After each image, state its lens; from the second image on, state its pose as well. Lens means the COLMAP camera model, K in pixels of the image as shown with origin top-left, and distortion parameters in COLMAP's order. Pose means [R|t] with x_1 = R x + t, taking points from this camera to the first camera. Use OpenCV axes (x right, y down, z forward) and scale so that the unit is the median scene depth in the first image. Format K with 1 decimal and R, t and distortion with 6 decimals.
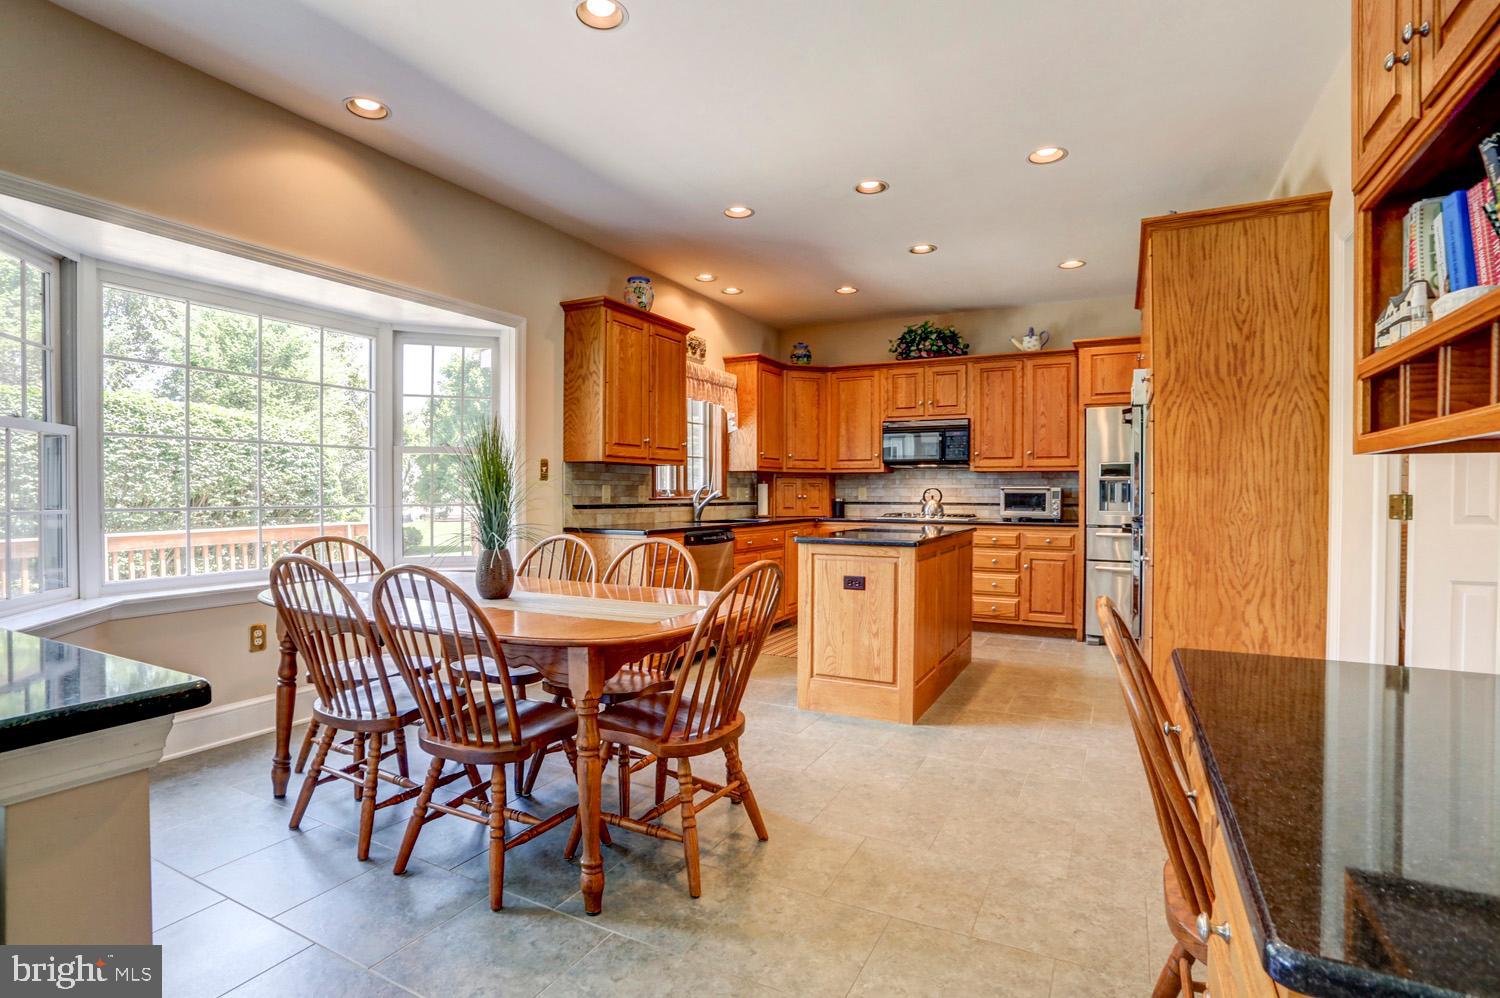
lens RADIAL K [[730.9, 0, 756.6], [0, 730.9, 501.5], [0, 0, 1]] dist [-0.064474, 0.024715]
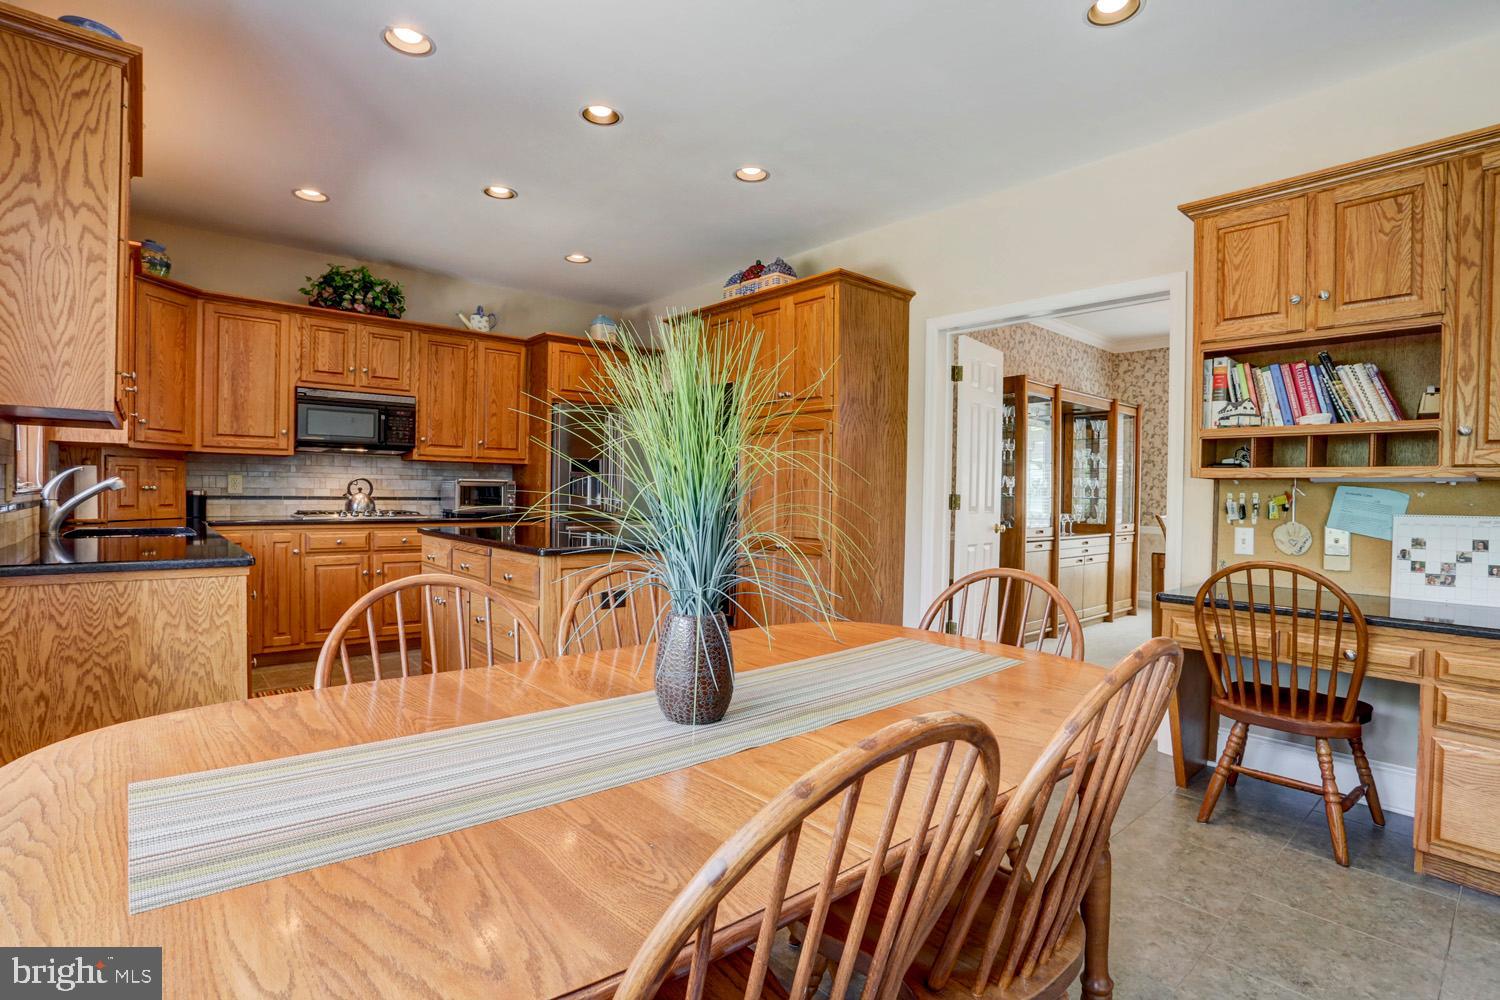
lens RADIAL K [[730.9, 0, 749.4], [0, 730.9, 507.0], [0, 0, 1]] dist [-0.064474, 0.024715]
pose [[0.380024, -0.014716, 0.924860, -0.322563], [-0.003946, 0.999839, 0.017531, -0.003054], [-0.924968, -0.010312, 0.379905, 0.314406]]
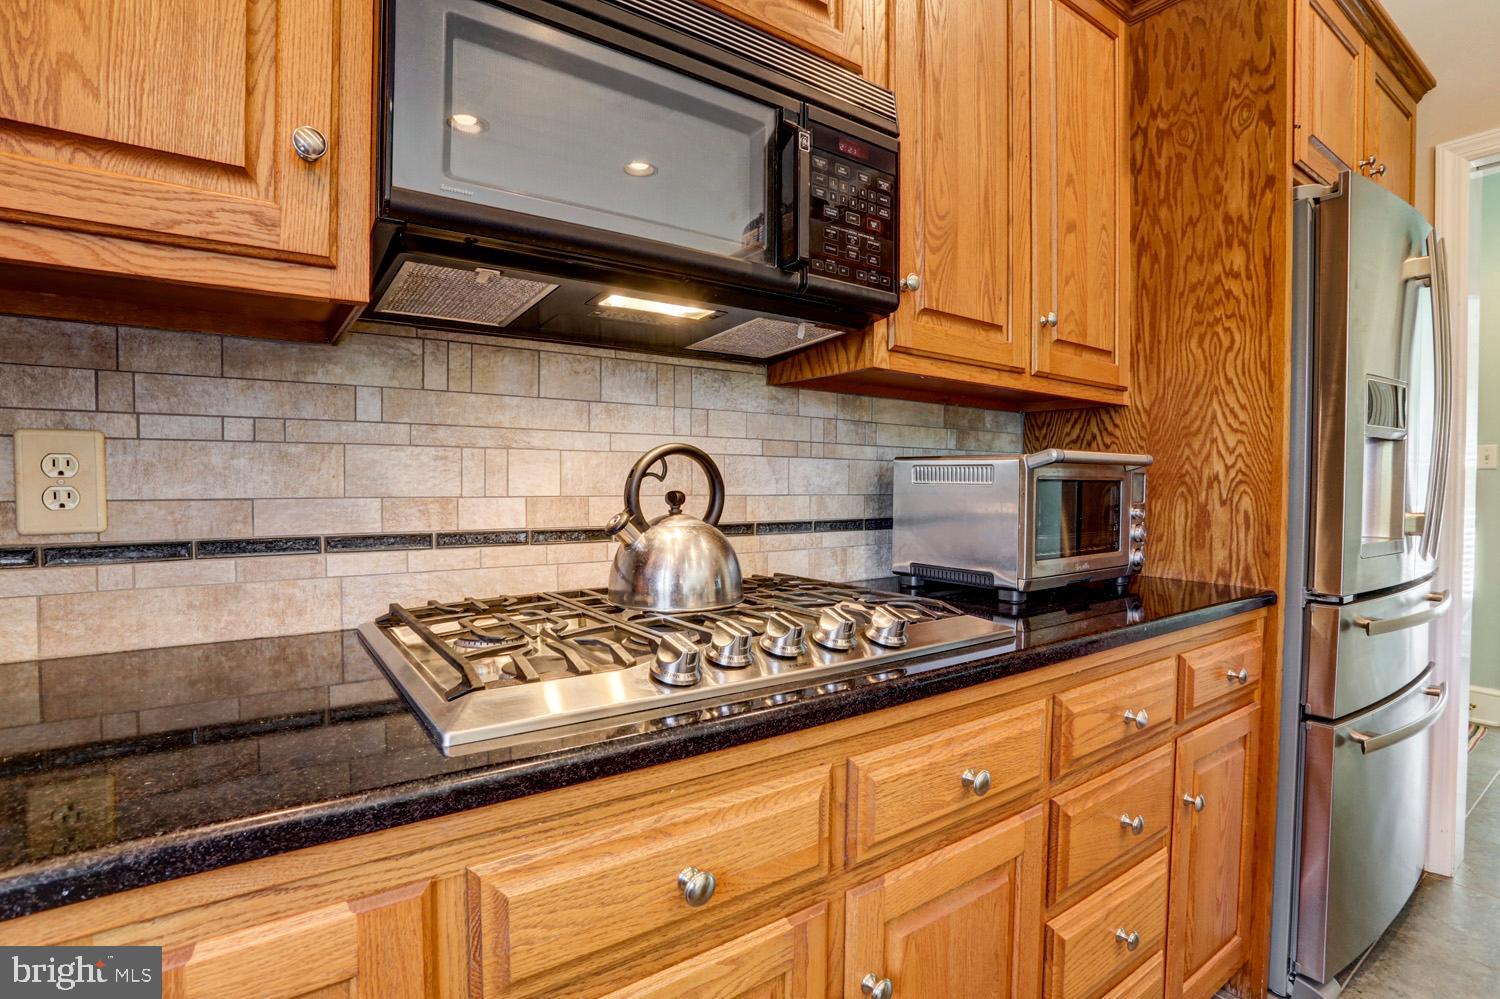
lens RADIAL K [[730.9, 0, 752.6], [0, 730.9, 502.2], [0, 0, 1]] dist [-0.064474, 0.024715]
pose [[0.460533, -0.022975, 0.887345, 0.101122], [0.006692, 0.999726, 0.022412, -0.009844], [-0.887617, -0.004384, 0.460561, 0.913890]]
